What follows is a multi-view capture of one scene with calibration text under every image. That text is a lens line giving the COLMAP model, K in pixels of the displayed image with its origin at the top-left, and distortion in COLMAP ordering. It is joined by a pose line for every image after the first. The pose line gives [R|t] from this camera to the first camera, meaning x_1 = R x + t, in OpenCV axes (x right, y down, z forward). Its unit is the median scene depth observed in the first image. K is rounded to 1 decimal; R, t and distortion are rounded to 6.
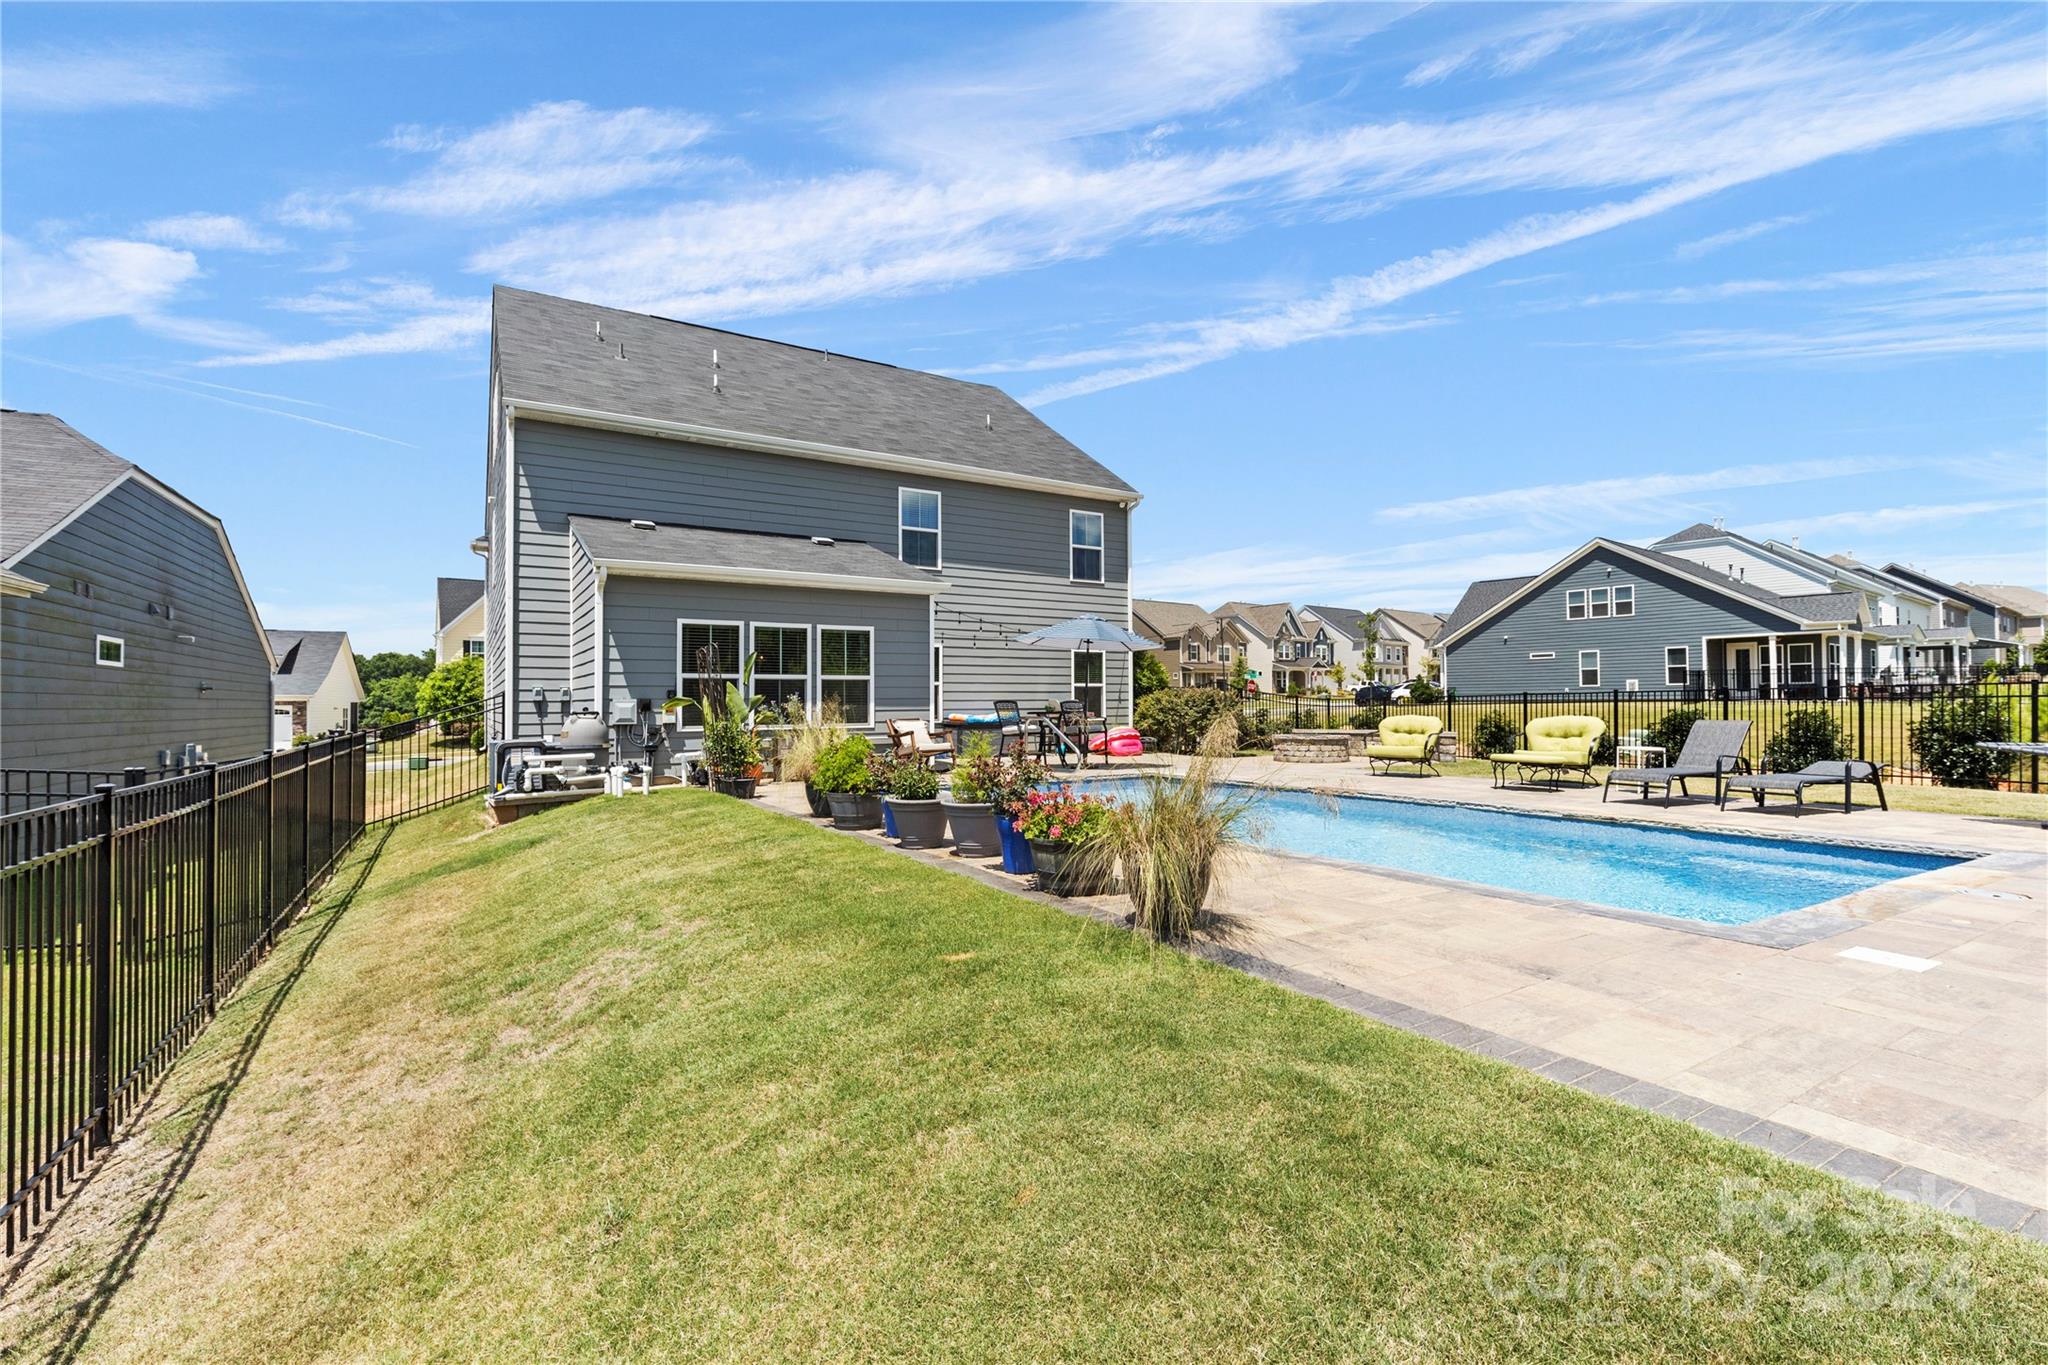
lens RADIAL K [[911.6, 0, 1013.5], [0, 911.6, 694.9], [0, 0, 1]] dist [-0.000682, -0.000427]
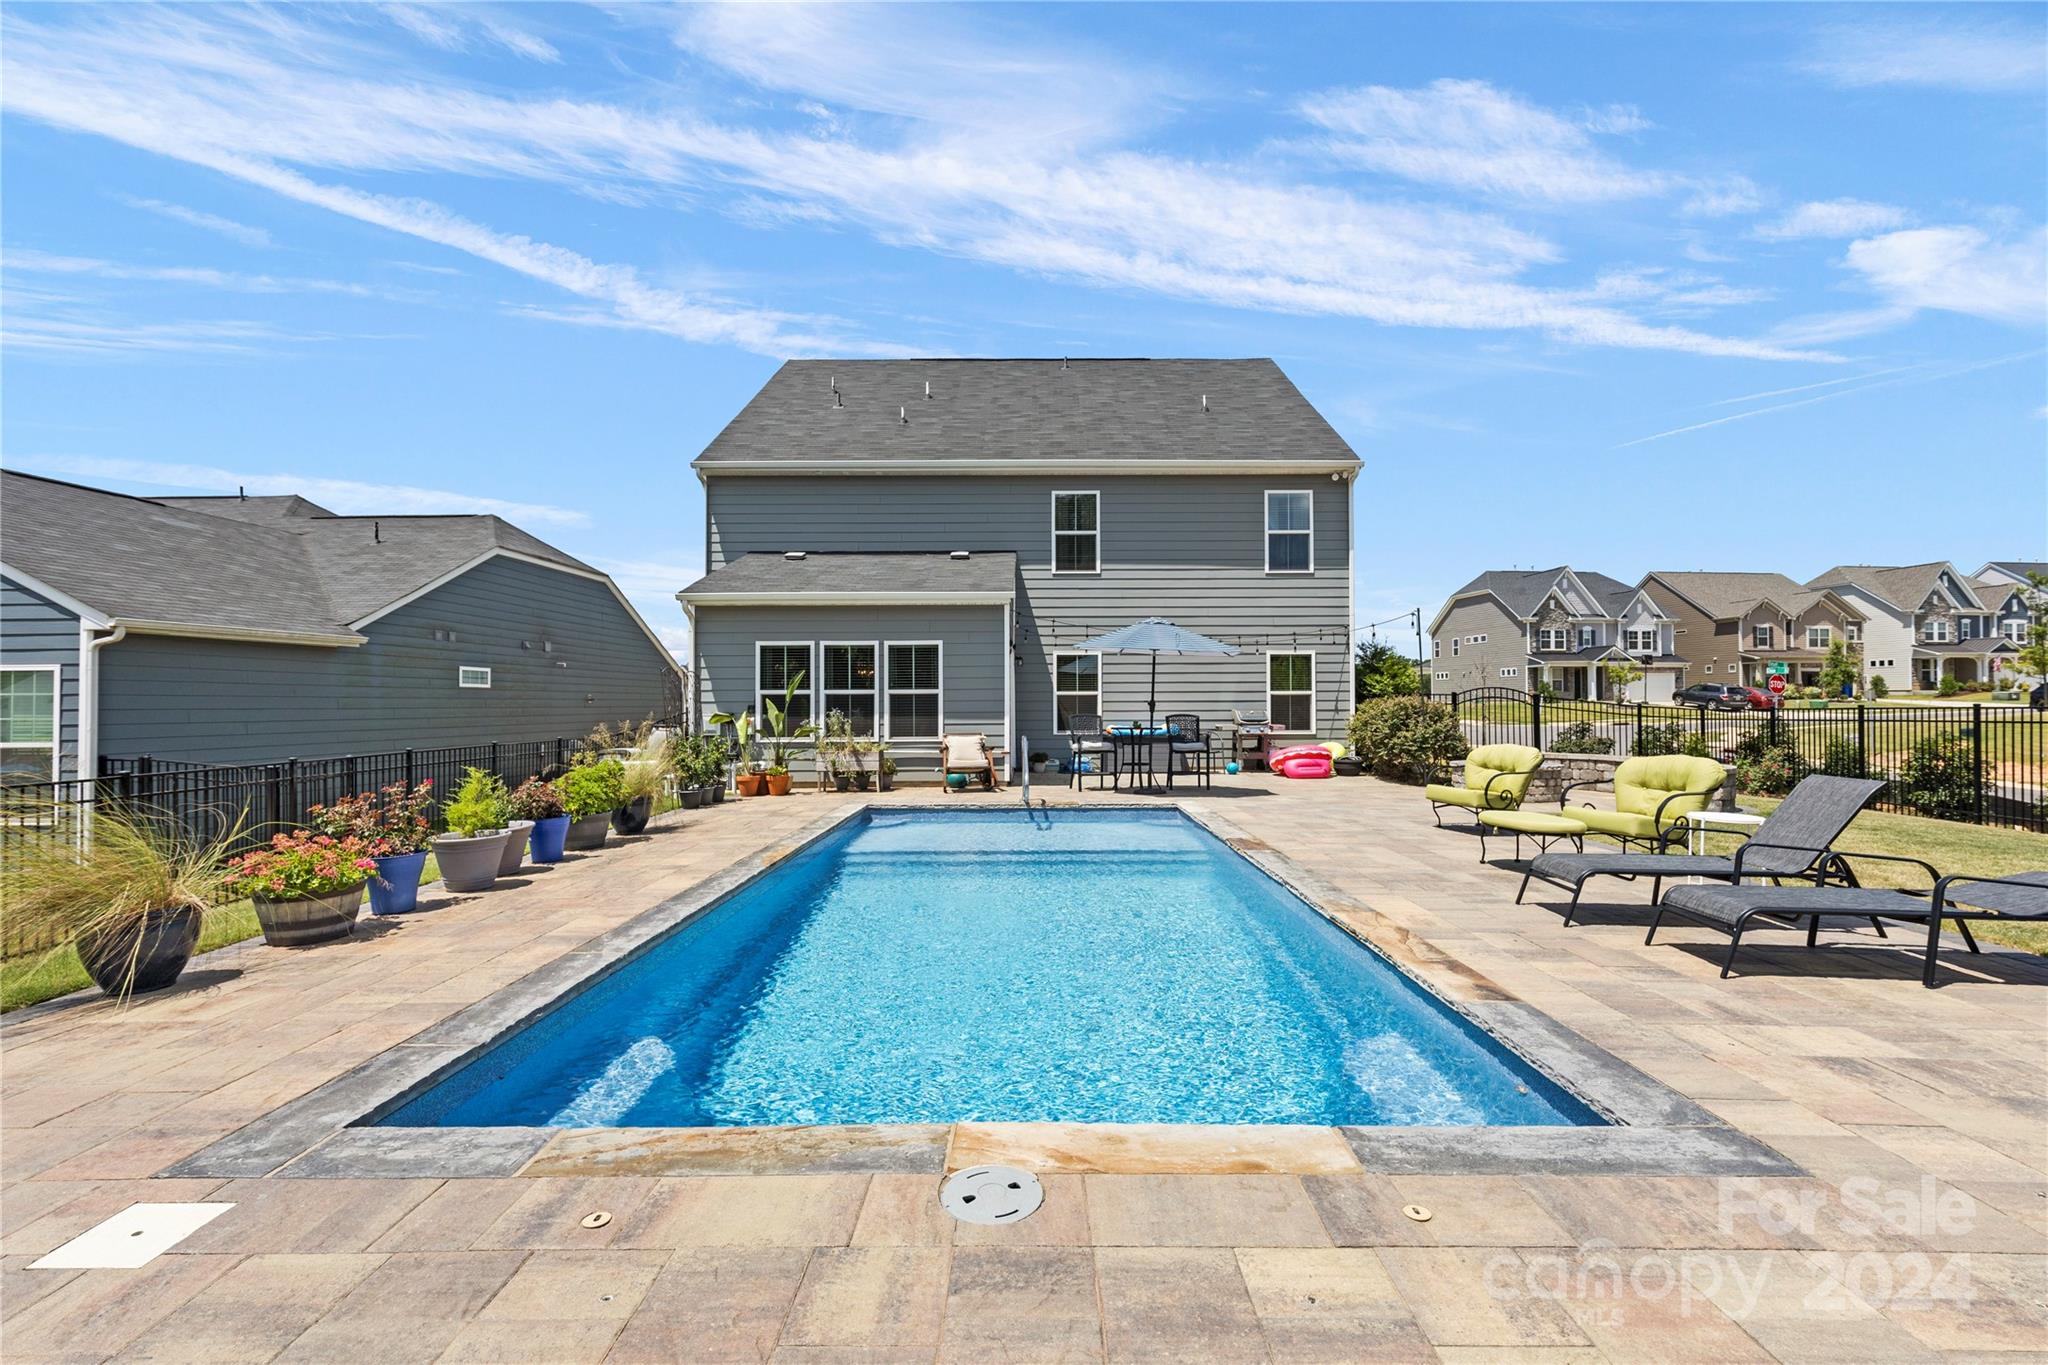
lens RADIAL K [[911.6, 0, 1013.5], [0, 911.6, 694.9], [0, 0, 1]] dist [-0.000682, -0.000427]
pose [[0.851534, -0.003016, -0.524291, 0.346254], [0.004499, 0.999989, 0.001554, -0.012874], [0.524280, -0.003682, 0.851538, 0.151180]]
